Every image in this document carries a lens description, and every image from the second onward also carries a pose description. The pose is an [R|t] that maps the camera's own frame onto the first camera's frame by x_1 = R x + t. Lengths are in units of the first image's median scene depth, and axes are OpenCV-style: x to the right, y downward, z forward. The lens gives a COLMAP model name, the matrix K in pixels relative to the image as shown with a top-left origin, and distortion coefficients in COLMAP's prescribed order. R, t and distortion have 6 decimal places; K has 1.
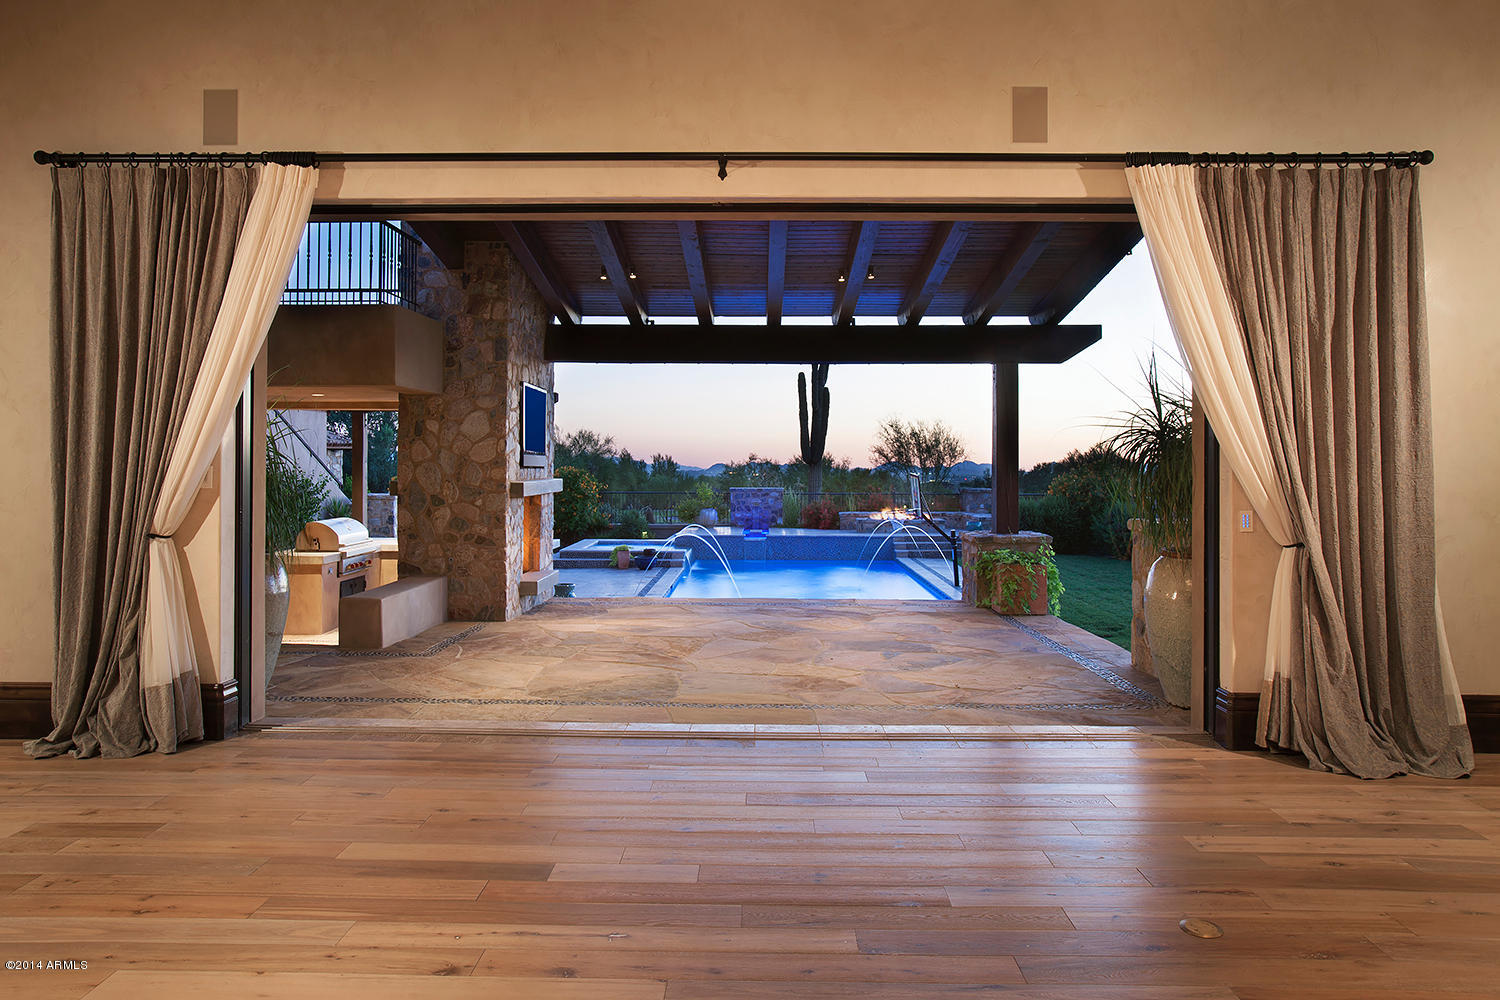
lens RADIAL K [[1134.0, 0, 746.3], [0, 1134.0, 467.0], [0, 0, 1]] dist [-0.000246, 0.001932]
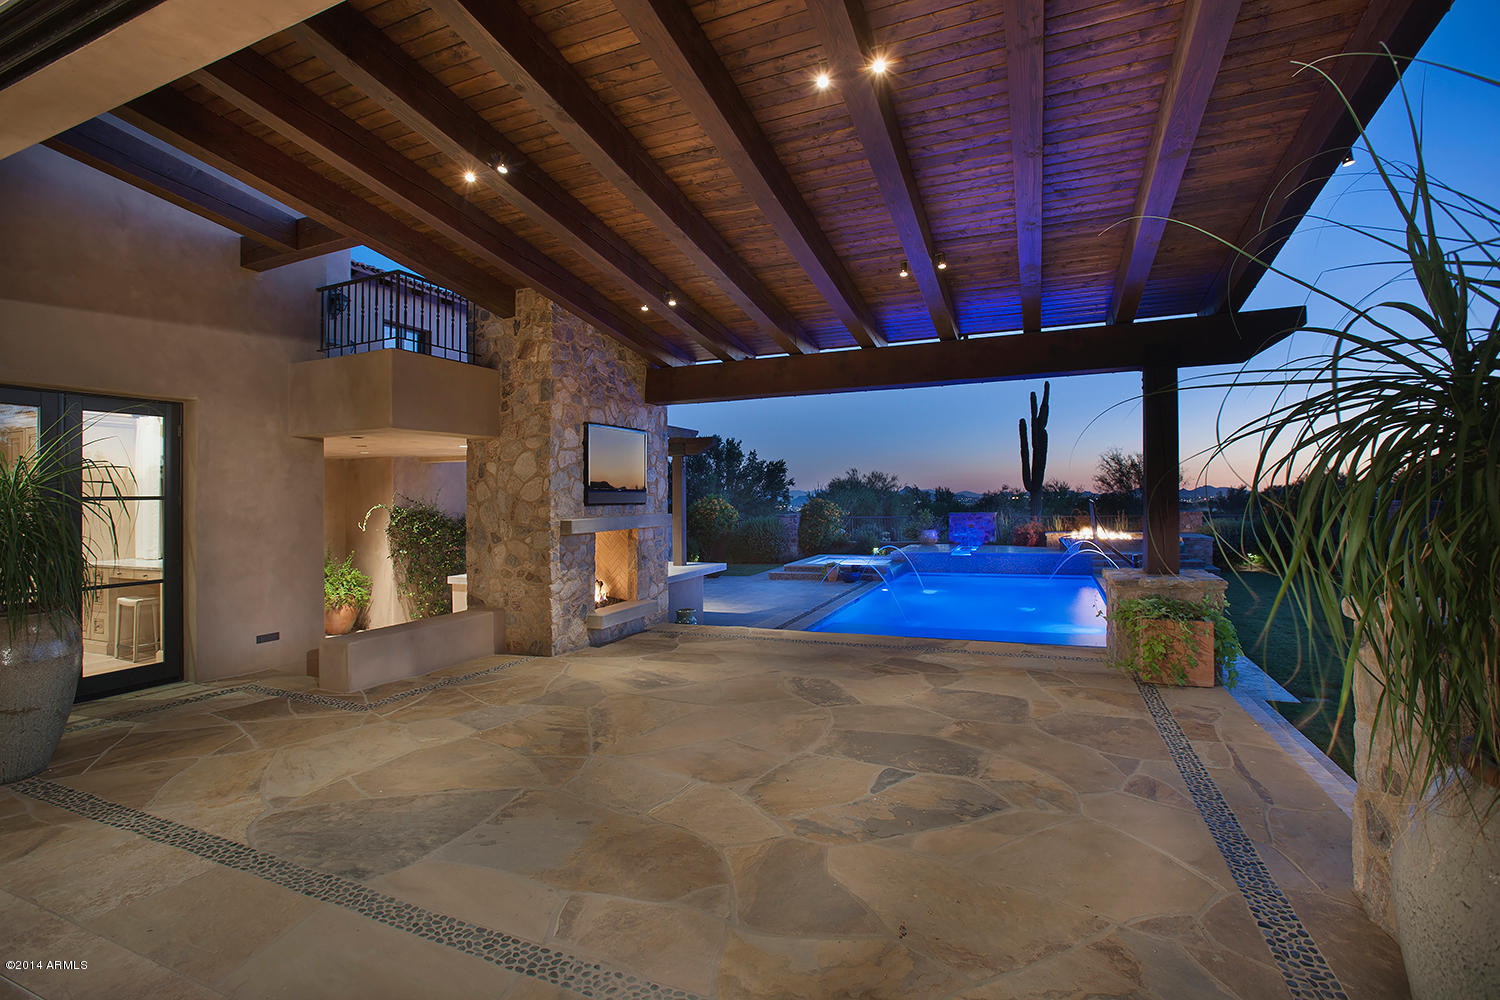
lens RADIAL K [[676.1, 0, 702.4], [0, 676.1, 497.6], [0, 0, 1]] dist [-0.035114, -0.000020]
pose [[0.894557, -0.018494, -0.446570, 0.179338], [0.019107, 0.999813, -0.003131, -0.002411], [0.446545, -0.005731, 0.894743, 0.519512]]
